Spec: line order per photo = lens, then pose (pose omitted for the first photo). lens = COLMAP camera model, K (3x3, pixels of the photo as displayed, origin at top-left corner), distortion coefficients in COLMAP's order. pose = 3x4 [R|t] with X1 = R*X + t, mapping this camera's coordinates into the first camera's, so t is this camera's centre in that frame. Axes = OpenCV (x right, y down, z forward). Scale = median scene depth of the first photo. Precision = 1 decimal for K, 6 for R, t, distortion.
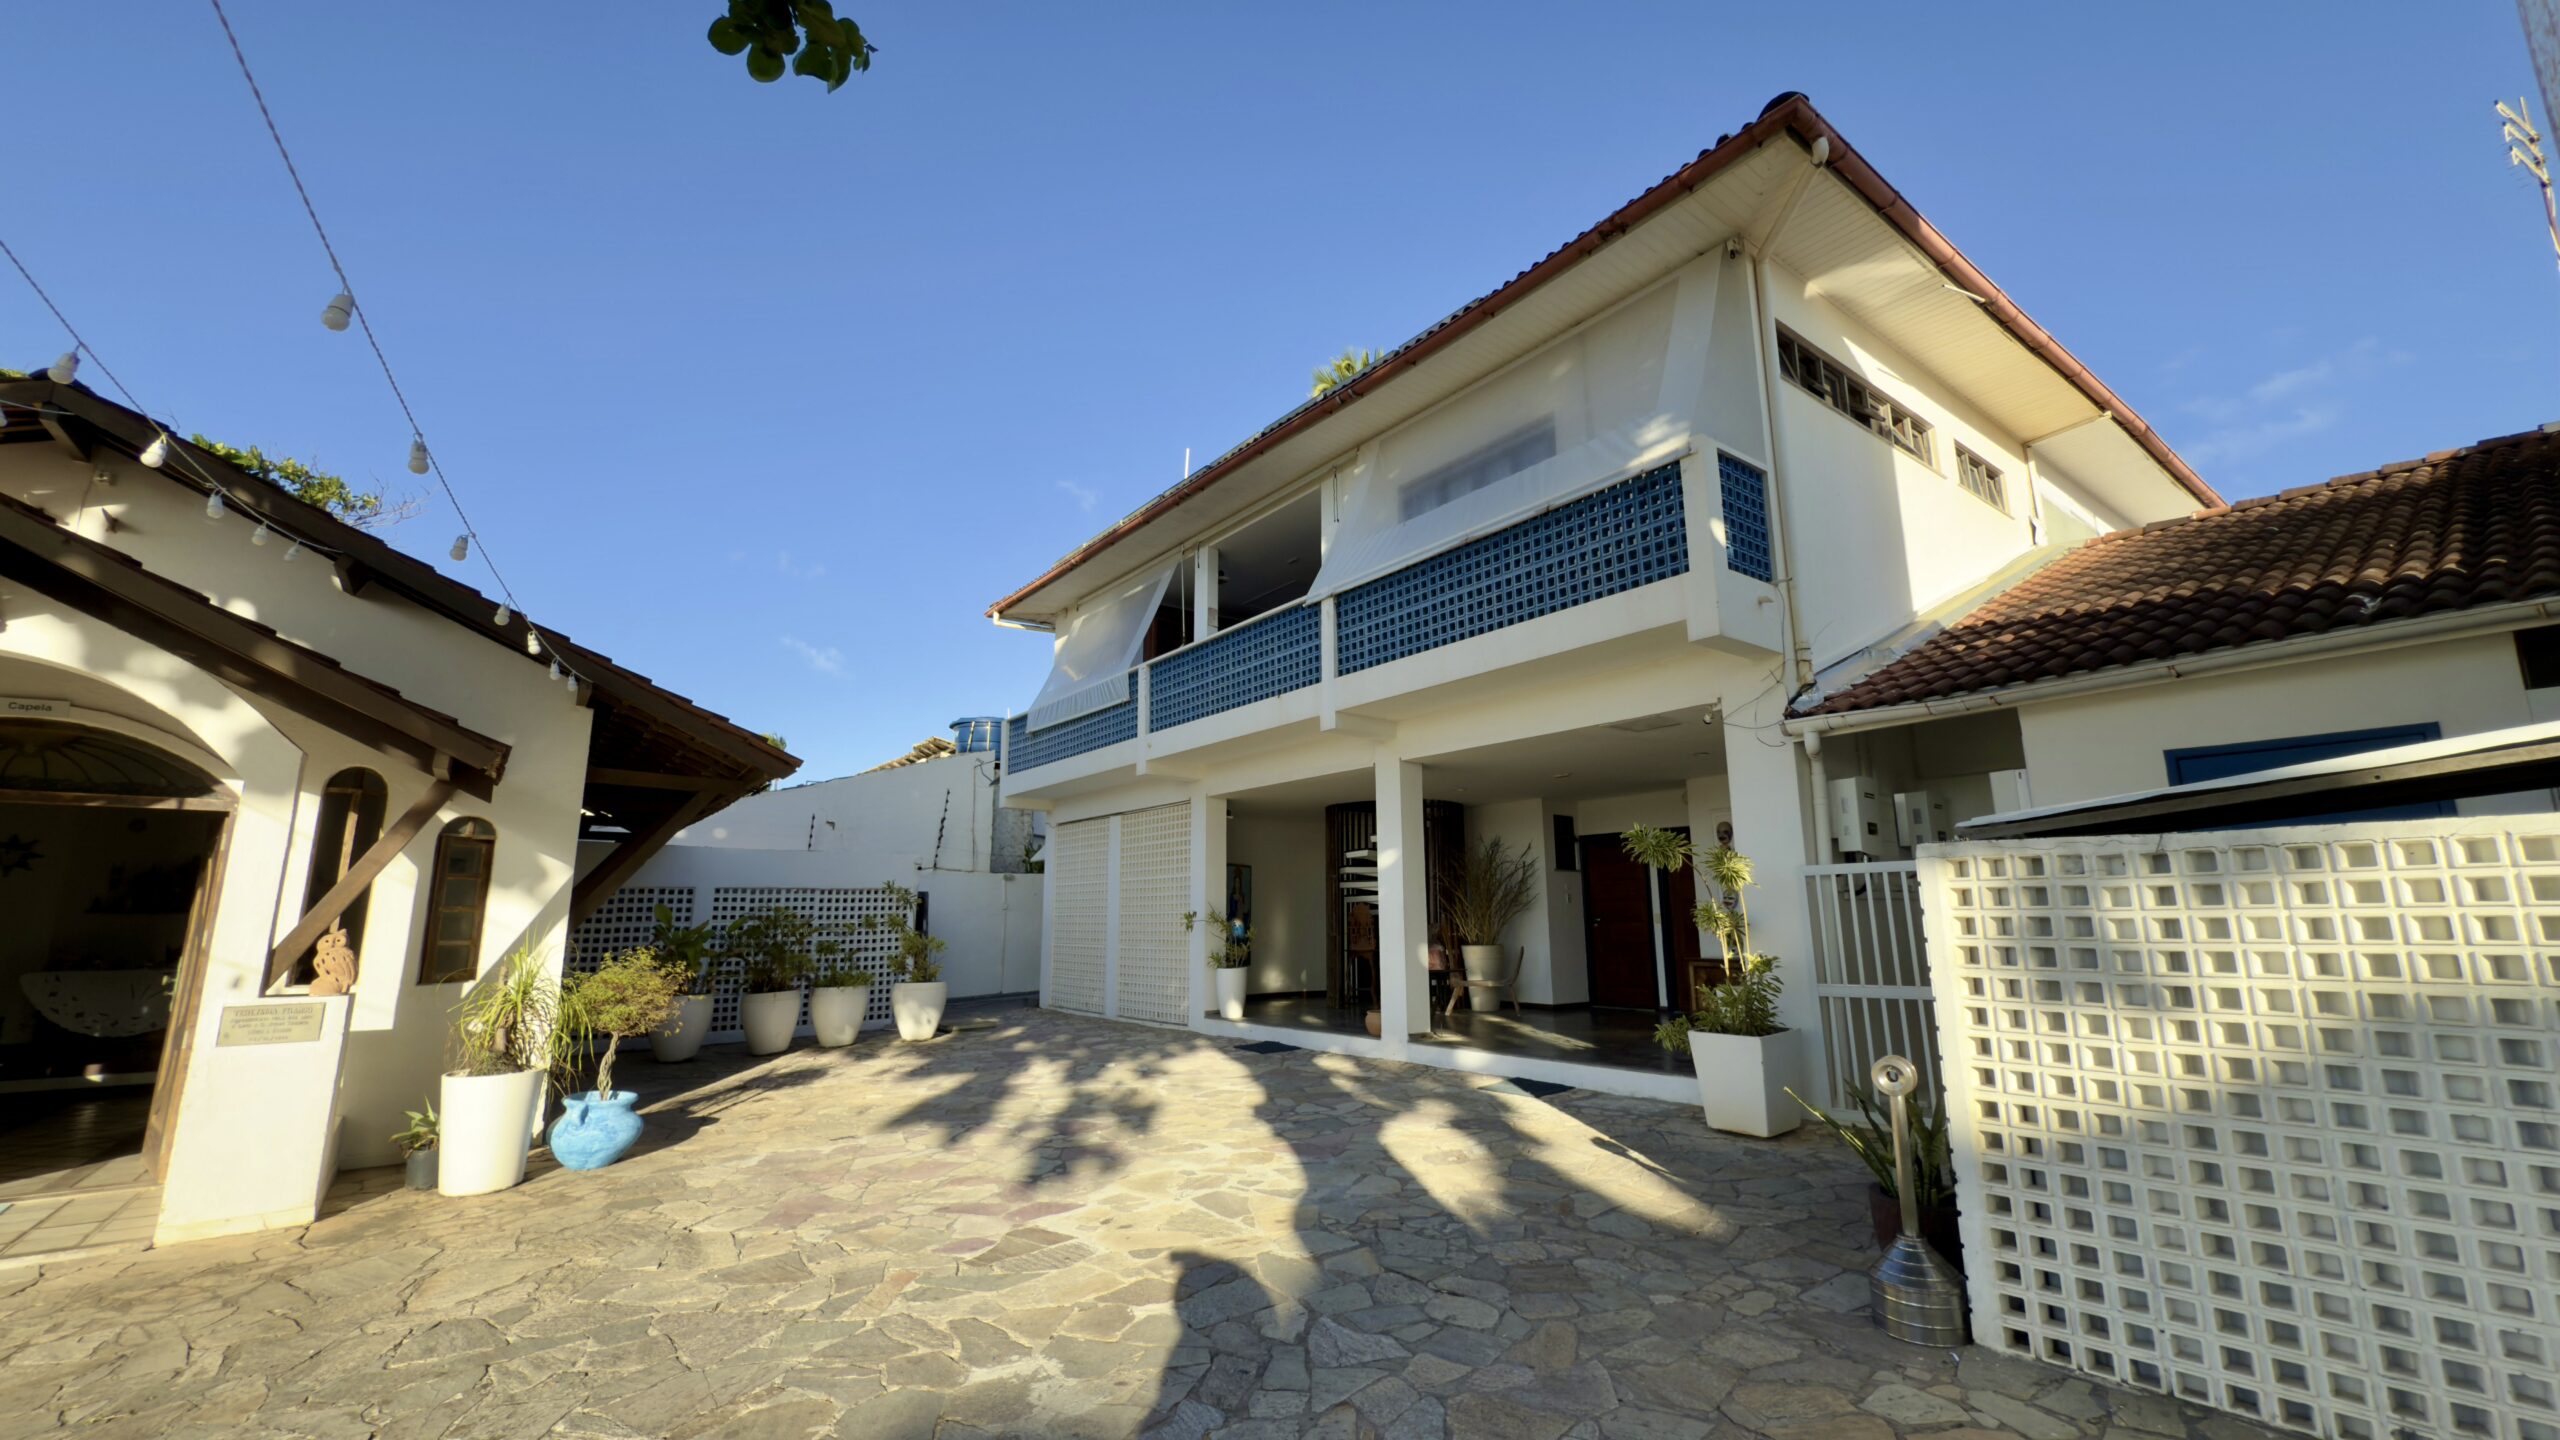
lens RADIAL K [[1015.9, 0, 1282.8], [0, 1015.9, 734.1], [0, 0, 1]] dist [0.001514, 0.000116]
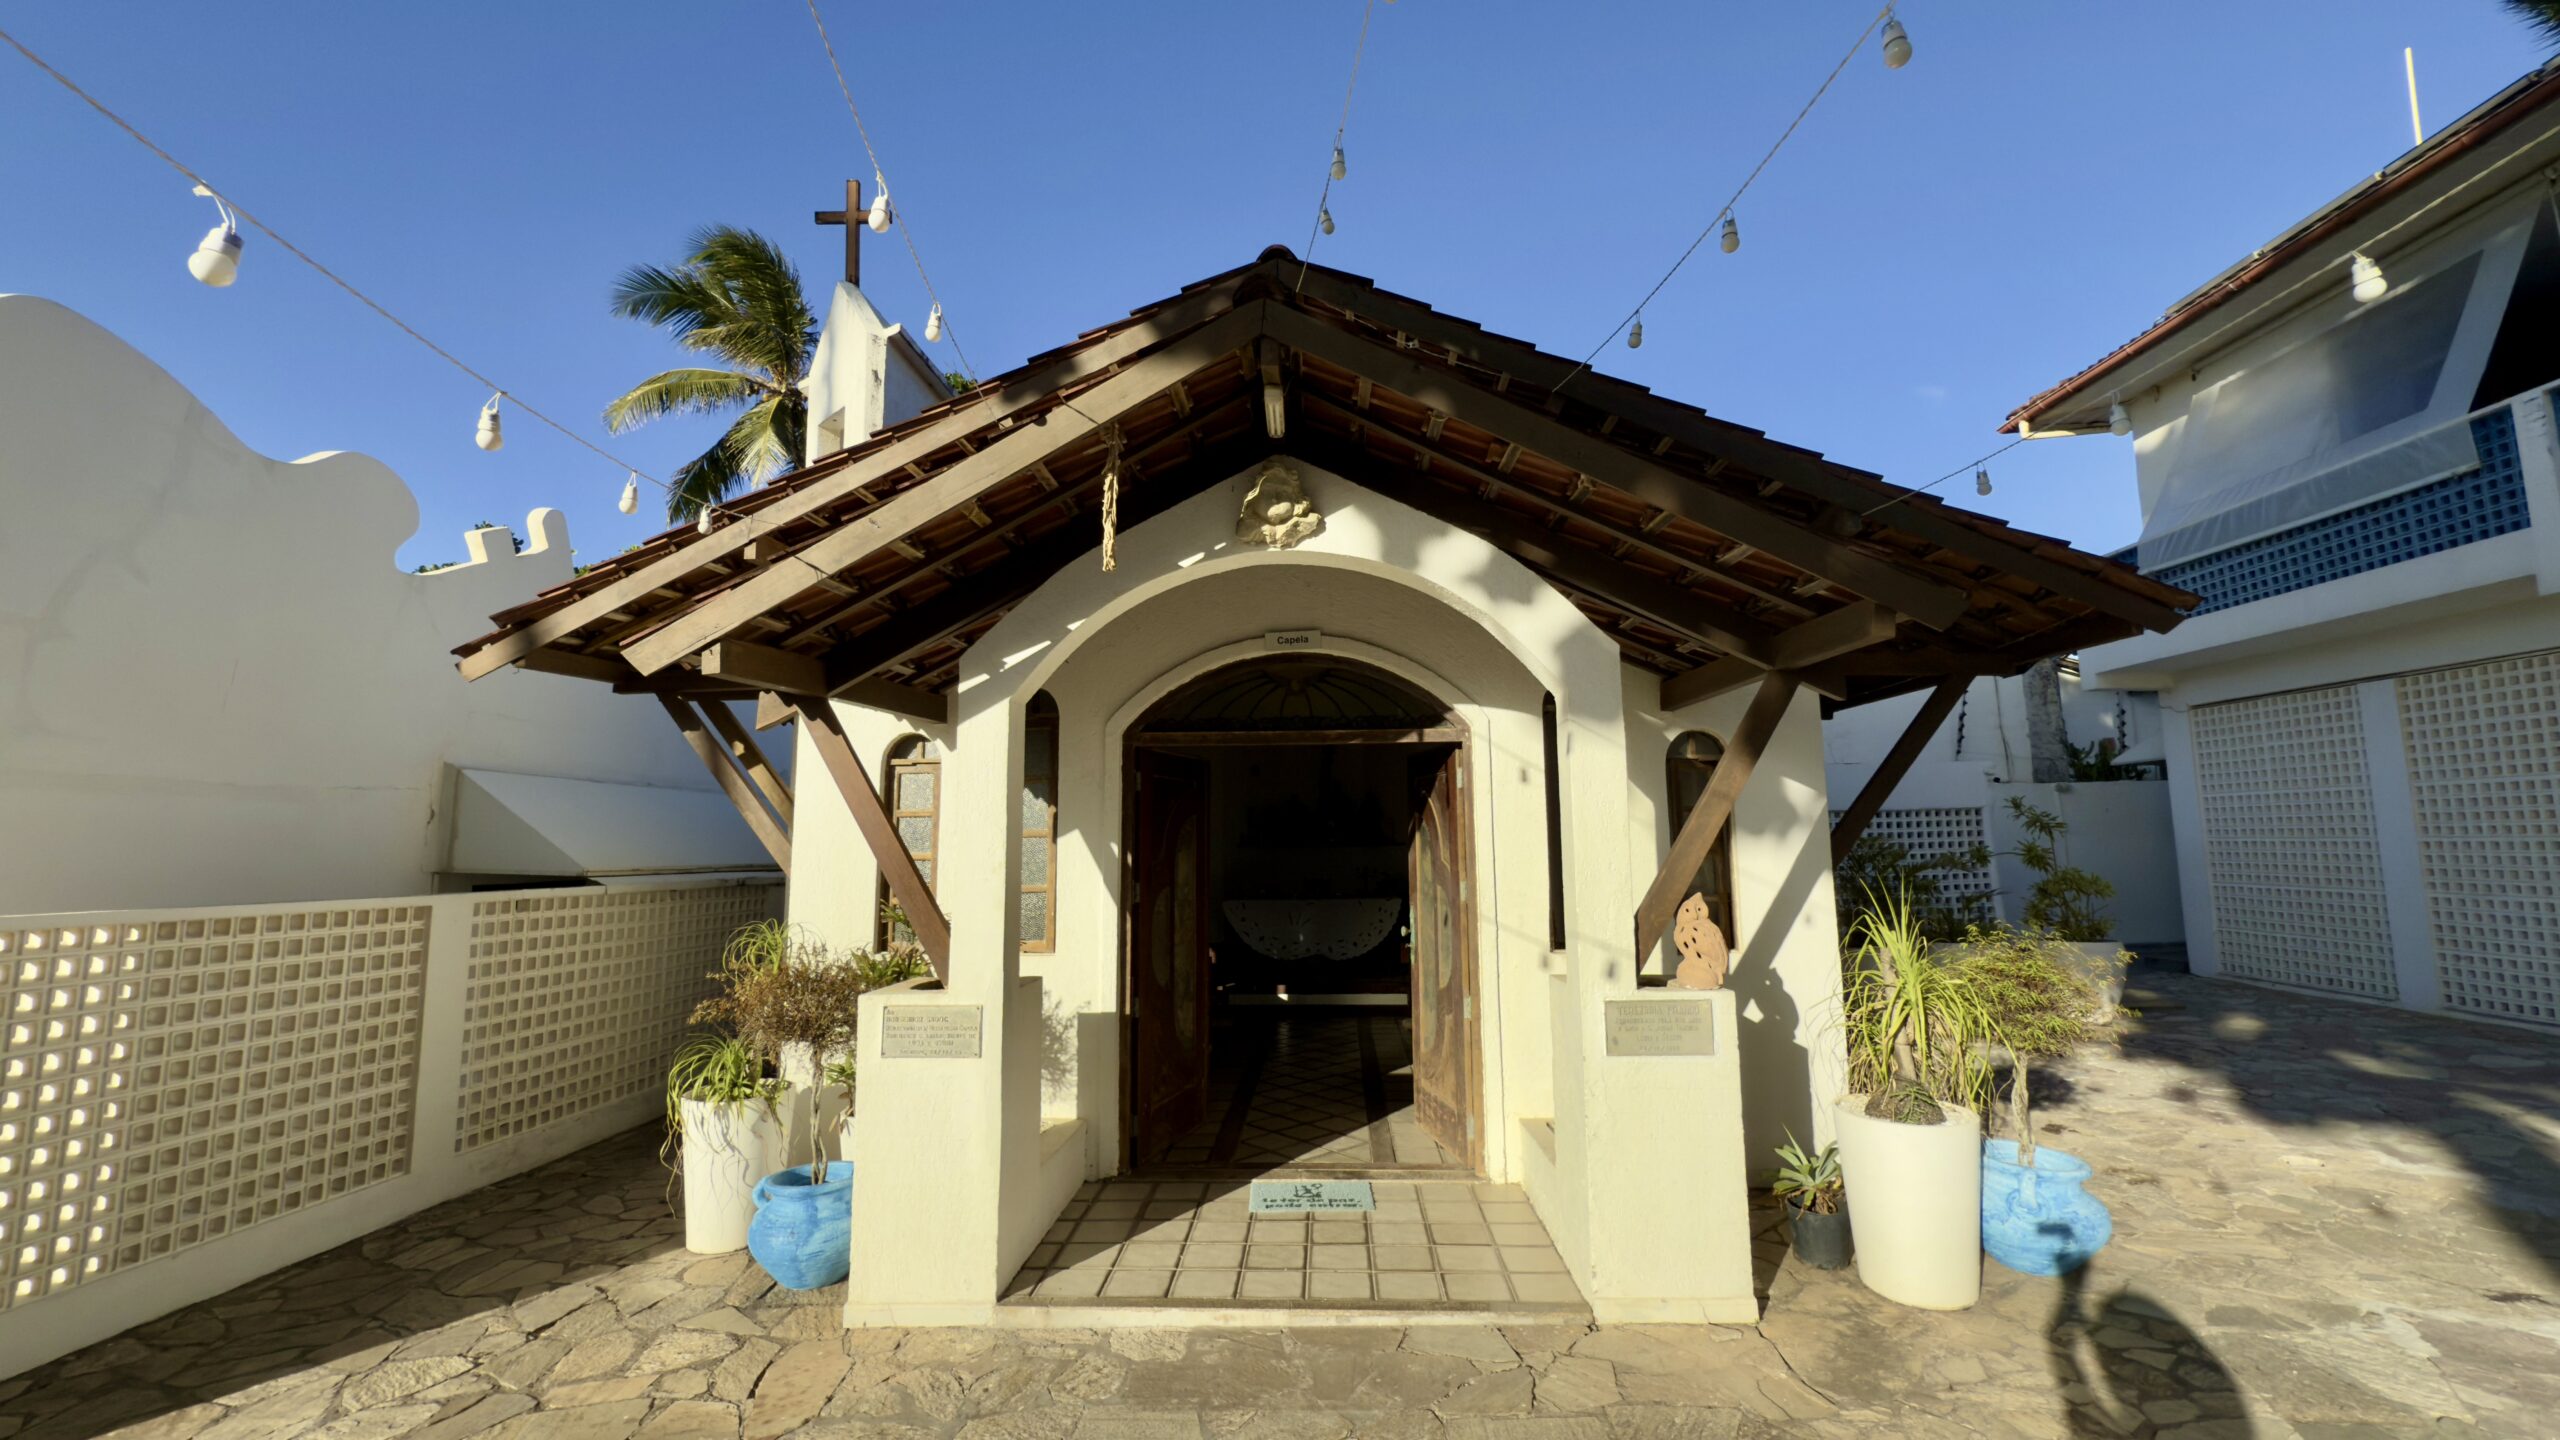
lens RADIAL K [[1015.9, 0, 1282.8], [0, 1015.9, 734.1], [0, 0, 1]] dist [0.001514, 0.000116]
pose [[0.755269, -0.072009, -0.651447, -0.389716], [0.123664, 0.991750, 0.033749, 0.015065], [0.643642, -0.106050, 0.757943, 0.175585]]
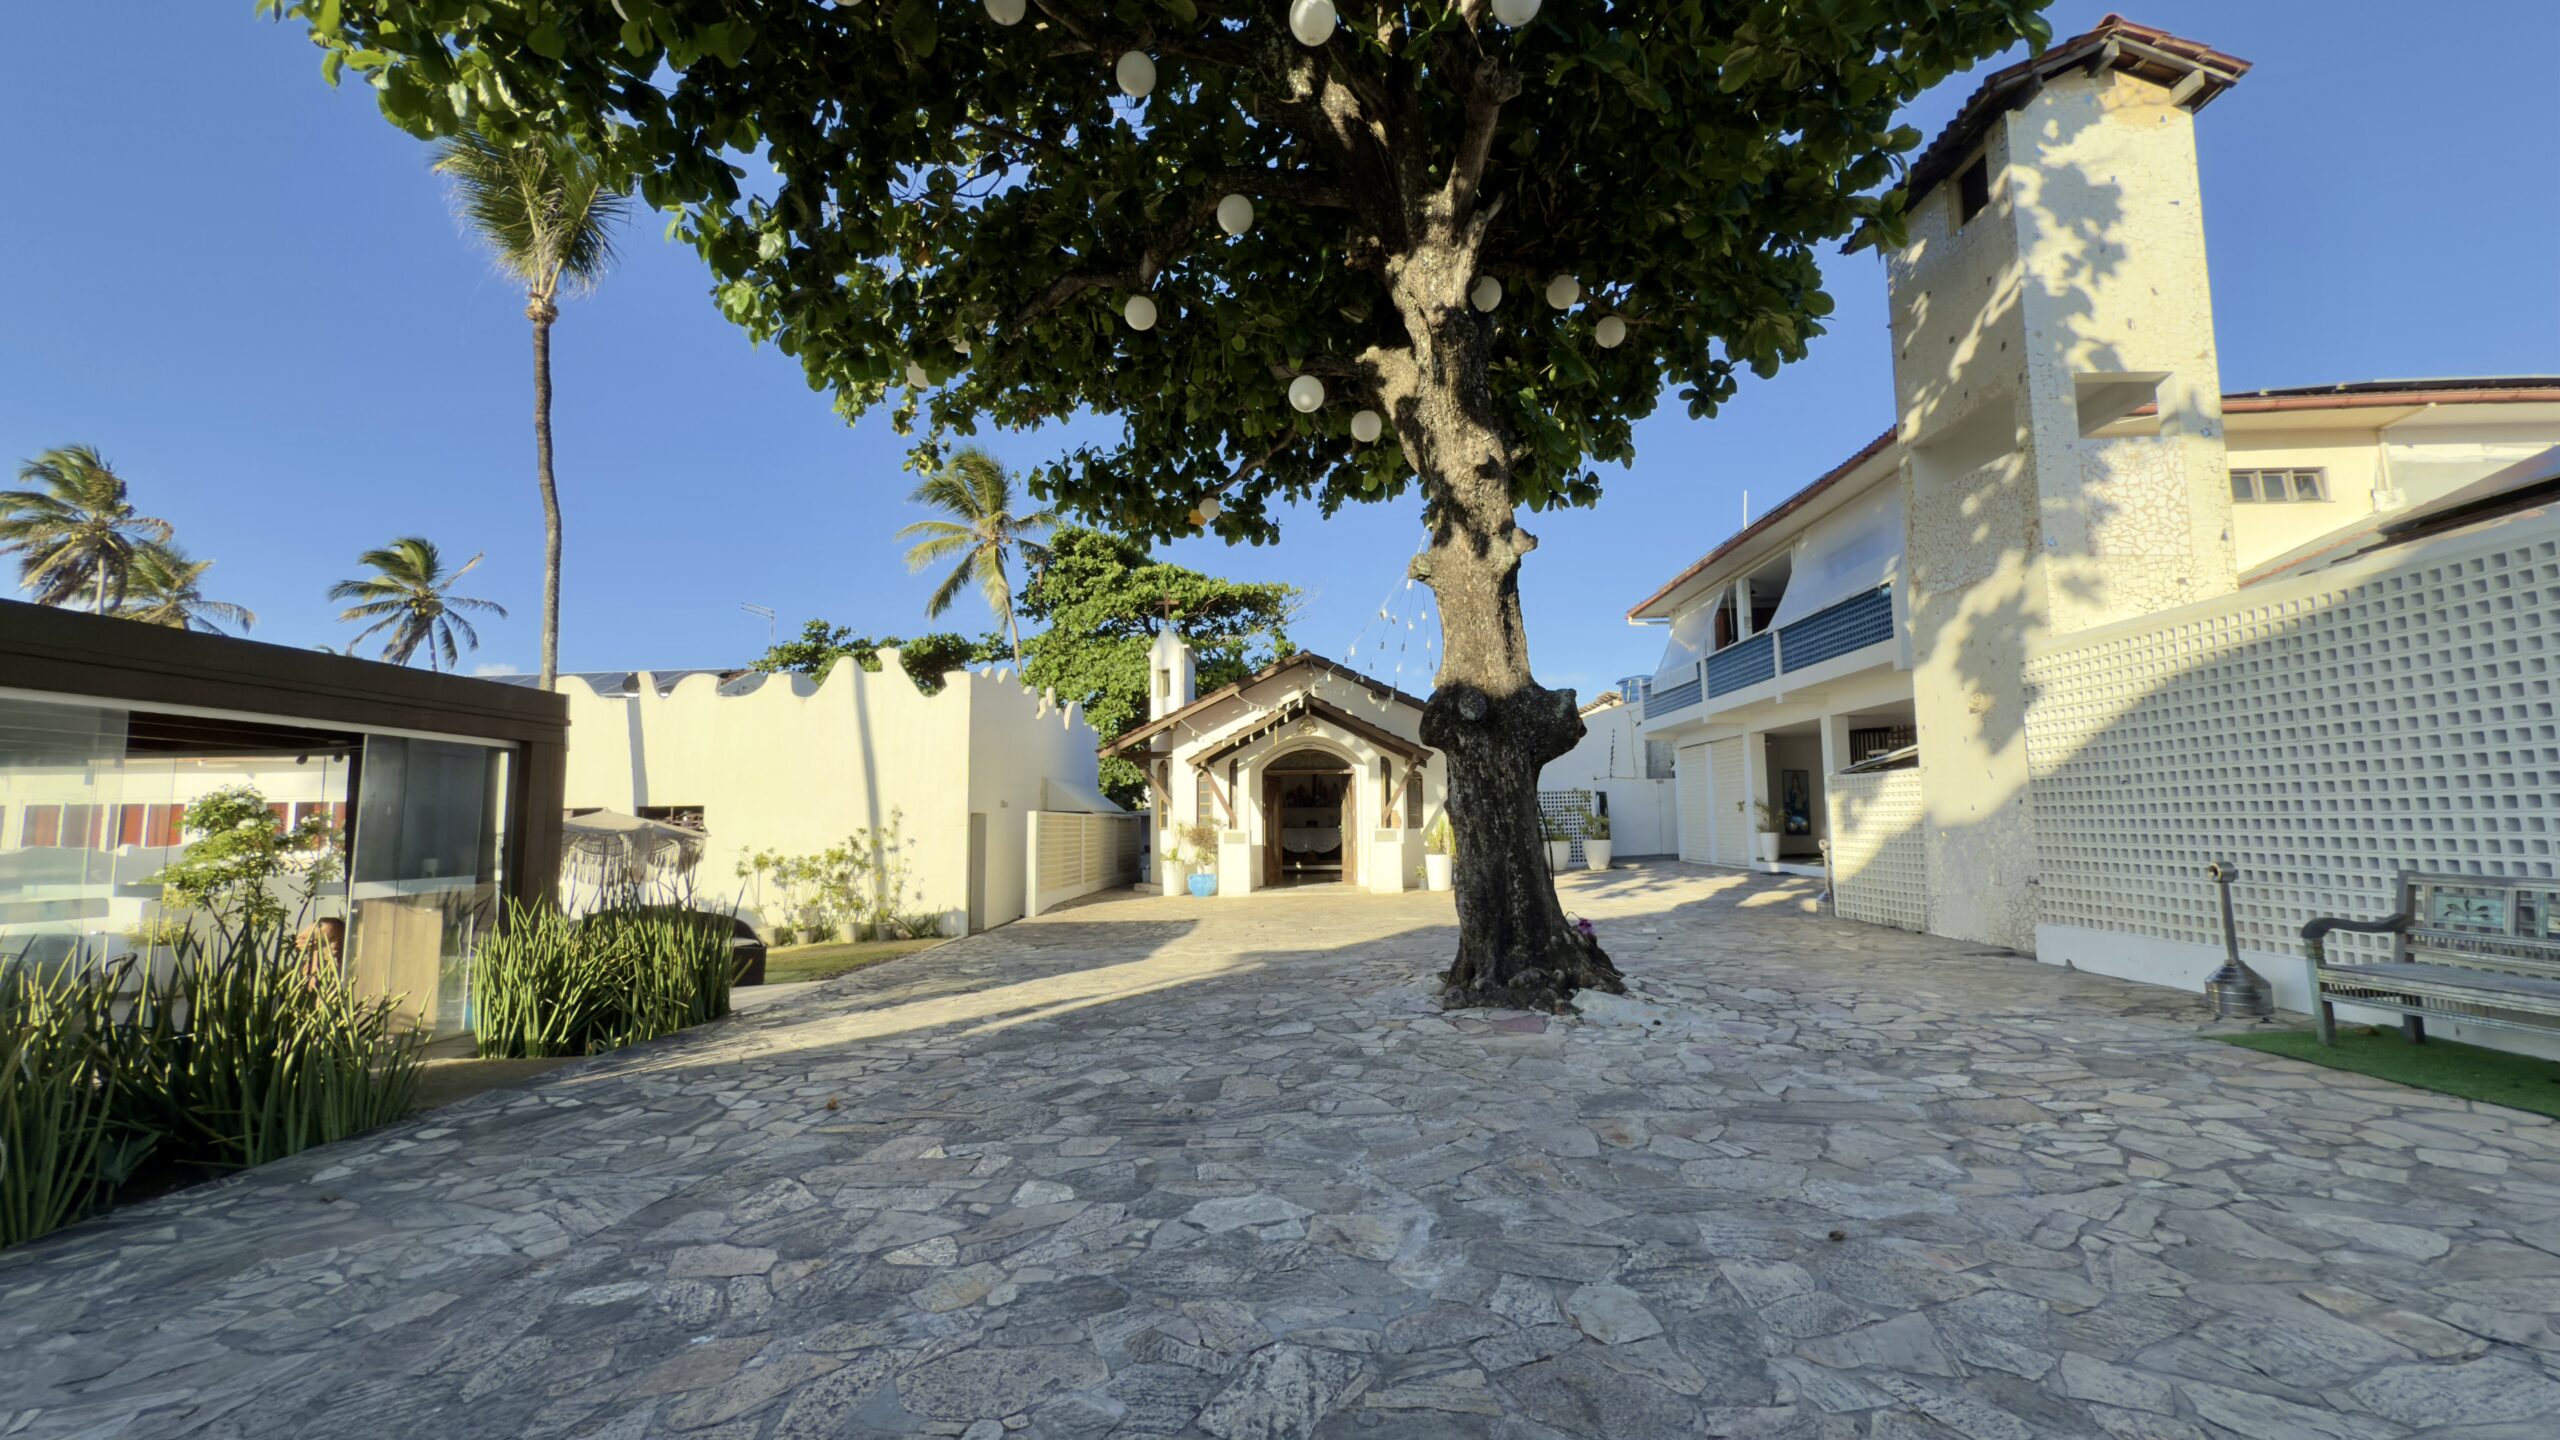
lens RADIAL K [[1015.9, 0, 1282.8], [0, 1015.9, 734.1], [0, 0, 1]] dist [0.001514, 0.000116]
pose [[0.763307, -0.057145, -0.643504, 0.523649], [0.123450, 0.990627, 0.058463, -0.162700], [0.634132, -0.124065, 0.763207, -0.967542]]
